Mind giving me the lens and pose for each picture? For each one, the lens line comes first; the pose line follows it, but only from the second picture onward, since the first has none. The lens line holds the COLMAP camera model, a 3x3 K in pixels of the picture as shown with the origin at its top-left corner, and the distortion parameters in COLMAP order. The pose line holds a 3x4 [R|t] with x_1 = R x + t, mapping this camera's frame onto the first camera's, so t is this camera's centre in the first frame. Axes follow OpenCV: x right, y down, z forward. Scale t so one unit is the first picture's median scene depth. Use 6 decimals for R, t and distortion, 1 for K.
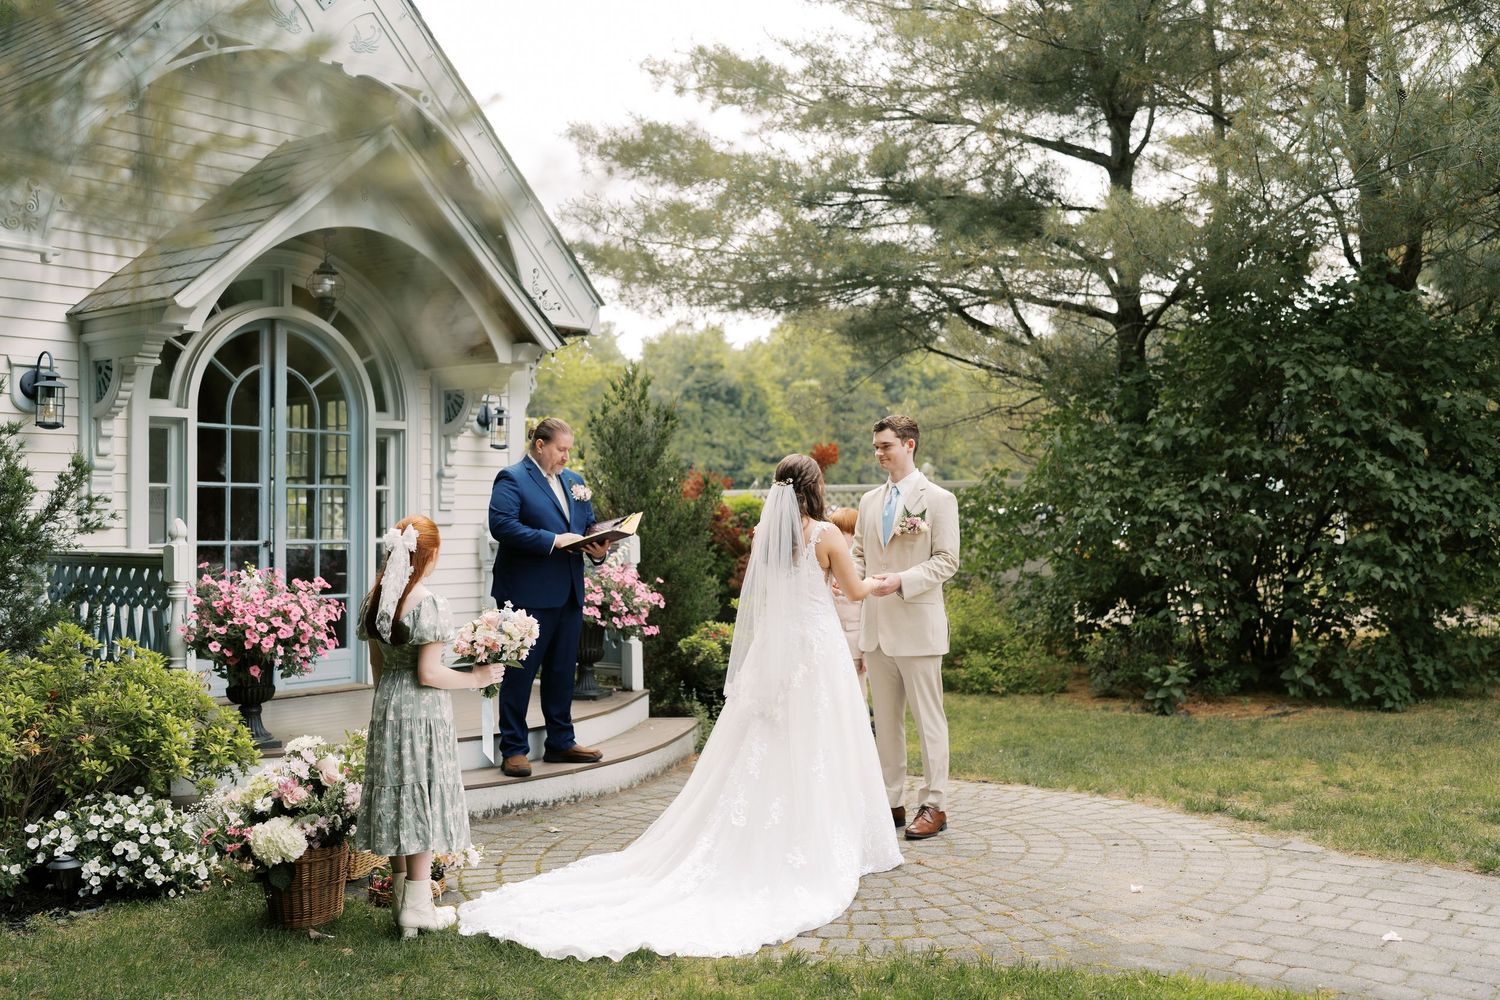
lens RADIAL K [[1432.0, 0, 750.0], [0, 1432.0, 500.0], [0, 0, 1]] dist [0.014987, -0.002847]
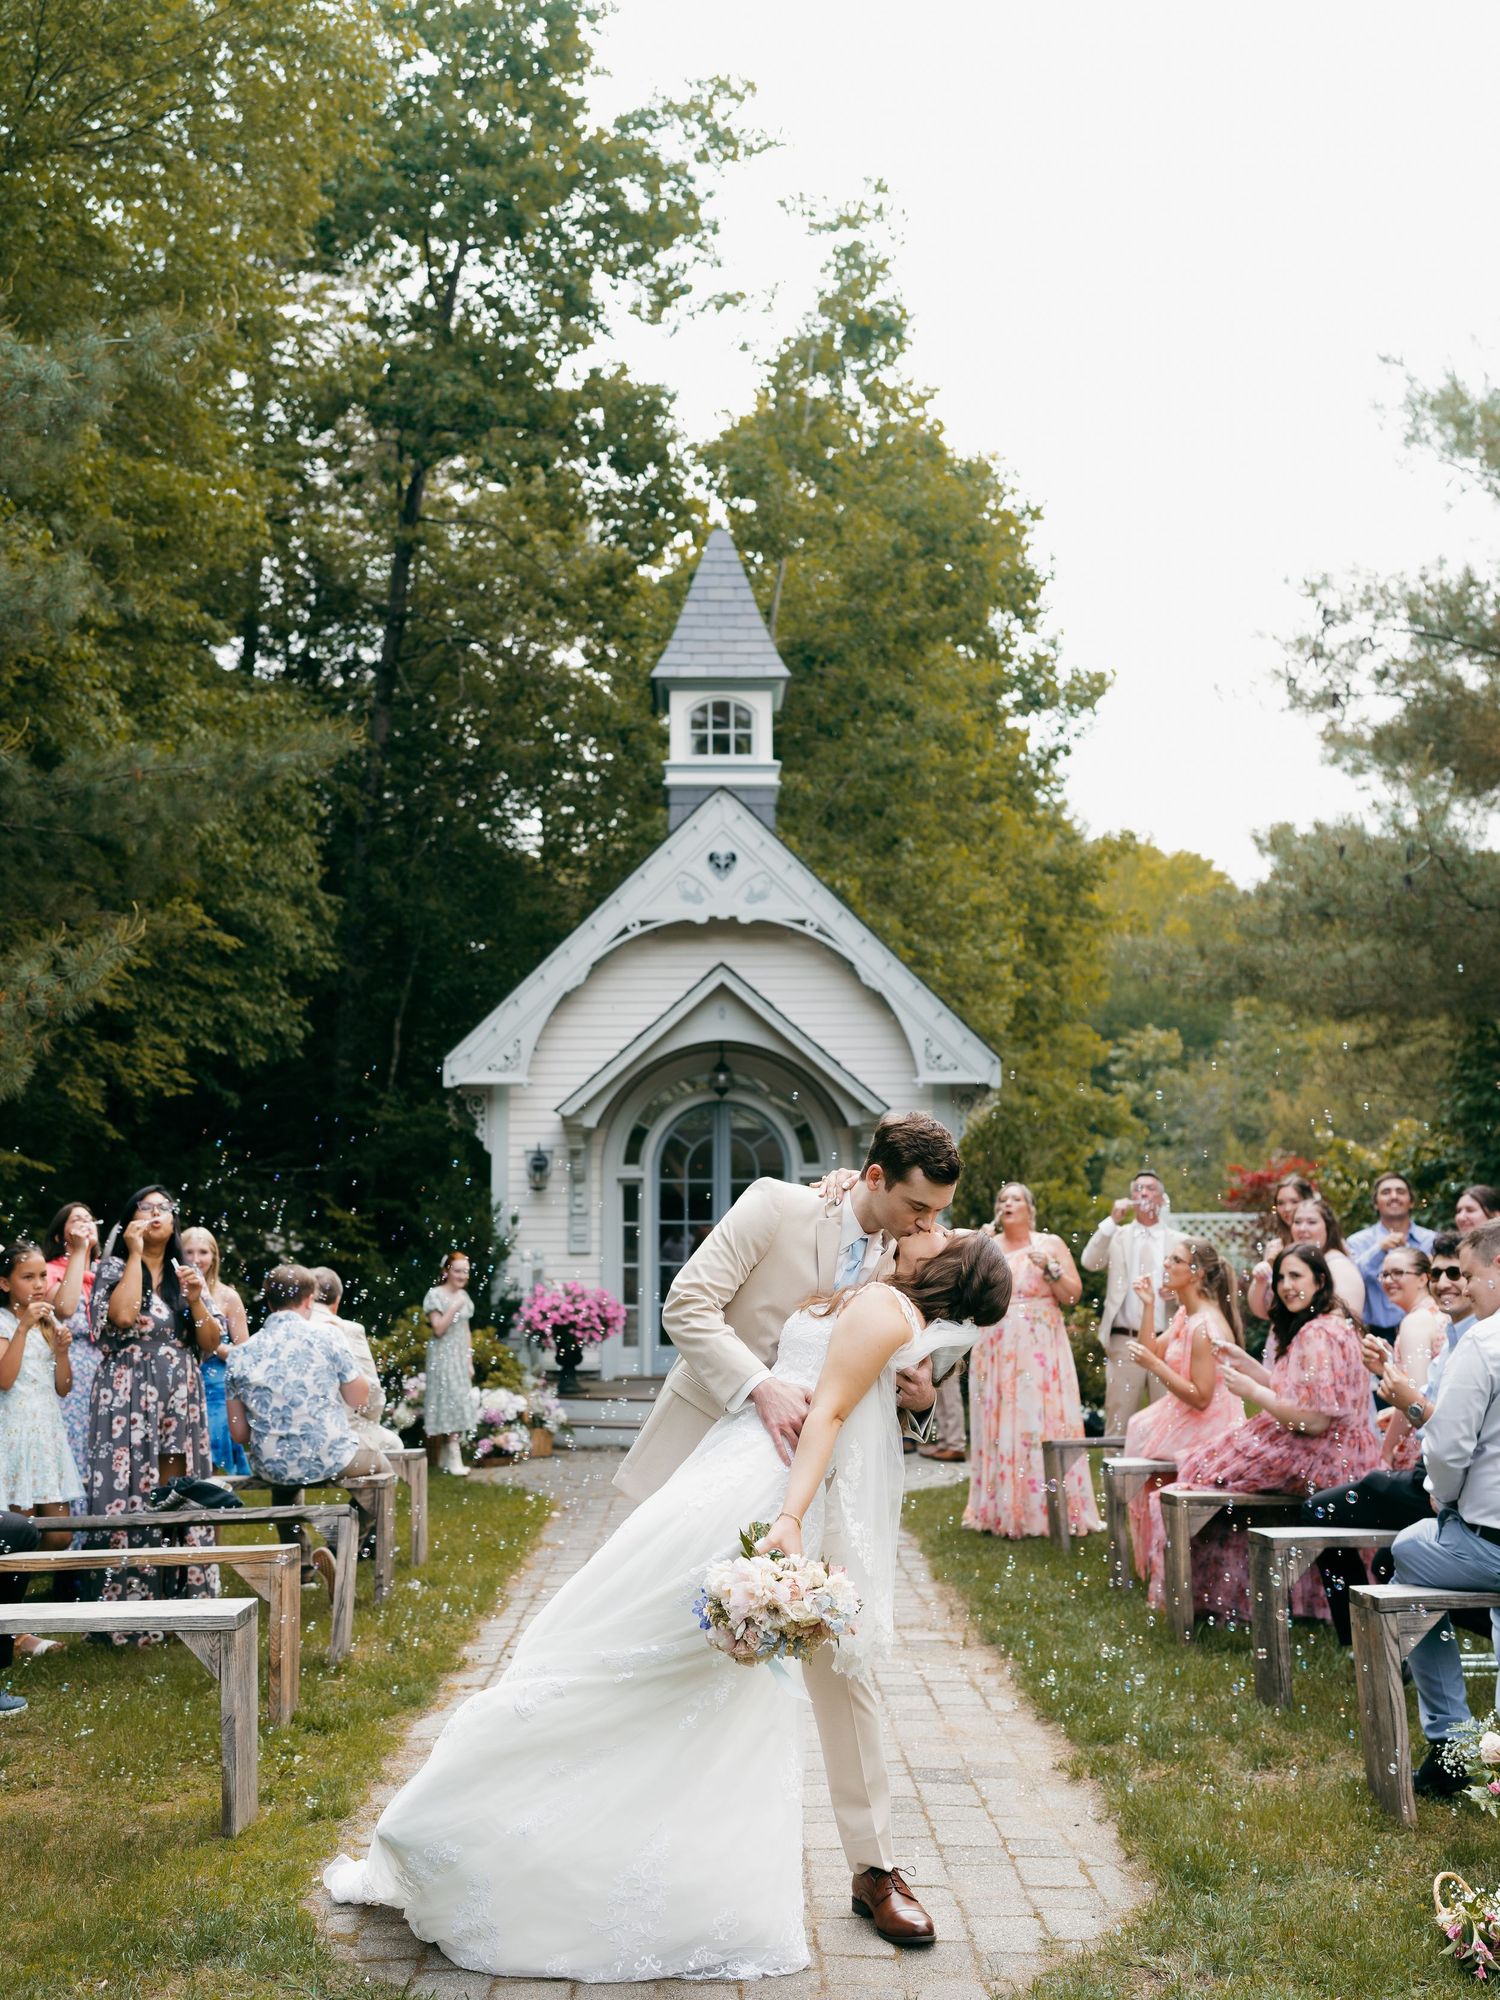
lens RADIAL K [[2210.9, 0, 750.0], [0, 2210.9, 1000.0], [0, 0, 1]] dist [0.004721, 0.013543]
pose [[0.635831, -0.072060, -0.768457, 1.309726], [0.008918, 0.996252, -0.086042, -0.038925], [0.771777, 0.047856, 0.634090, -0.324417]]
